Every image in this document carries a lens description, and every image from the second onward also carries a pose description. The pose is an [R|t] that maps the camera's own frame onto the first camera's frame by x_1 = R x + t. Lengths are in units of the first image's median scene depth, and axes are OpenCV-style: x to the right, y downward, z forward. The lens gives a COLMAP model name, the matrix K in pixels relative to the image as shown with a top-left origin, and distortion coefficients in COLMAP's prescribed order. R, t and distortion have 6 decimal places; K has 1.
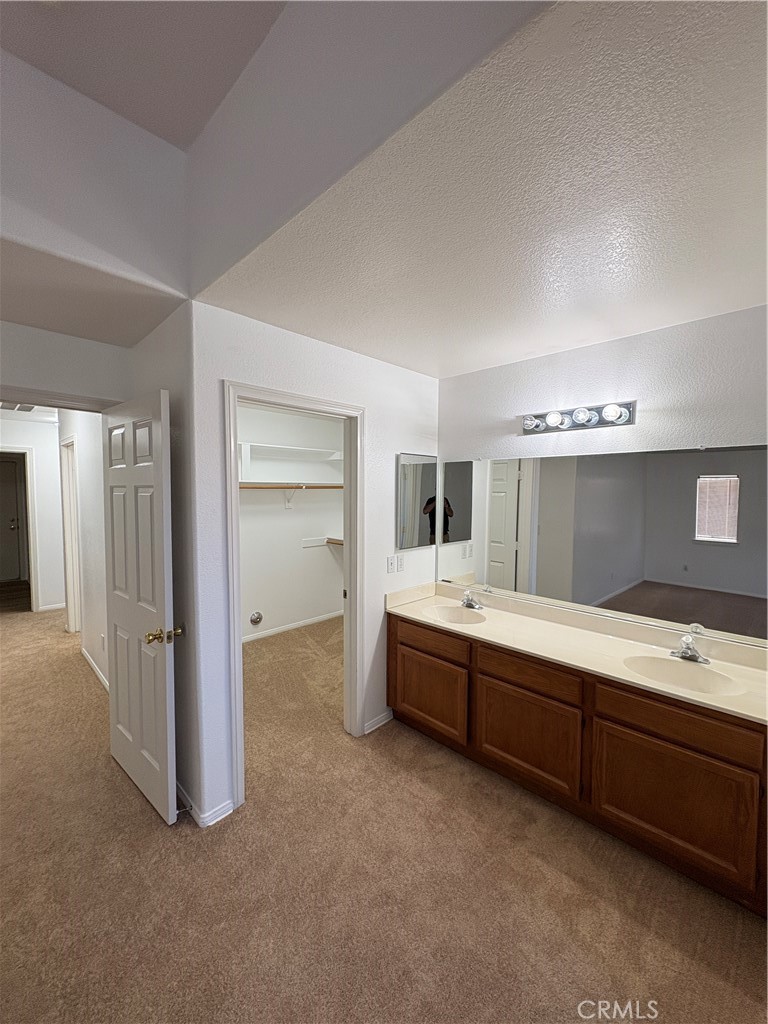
lens RADIAL K [[415.8, 0, 380.2], [0, 415.8, 515.1], [0, 0, 1]] dist [0.001561, -0.000584]
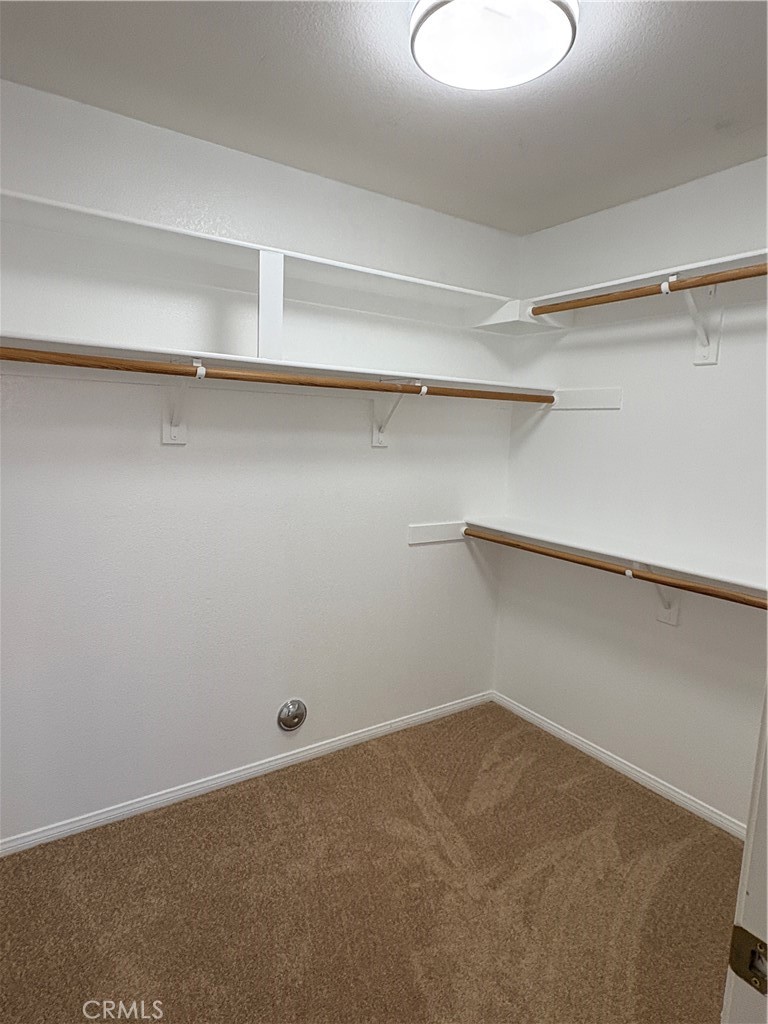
lens RADIAL K [[600.5, 0, 384.5], [0, 600.5, 510.8], [0, 0, 1]] dist [0.001093, -0.000938]
pose [[0.983309, 0.052919, -0.174079, -0.119625], [-0.039079, 0.995867, 0.081991, -0.002957], [0.177698, -0.073820, 0.981312, 0.464117]]
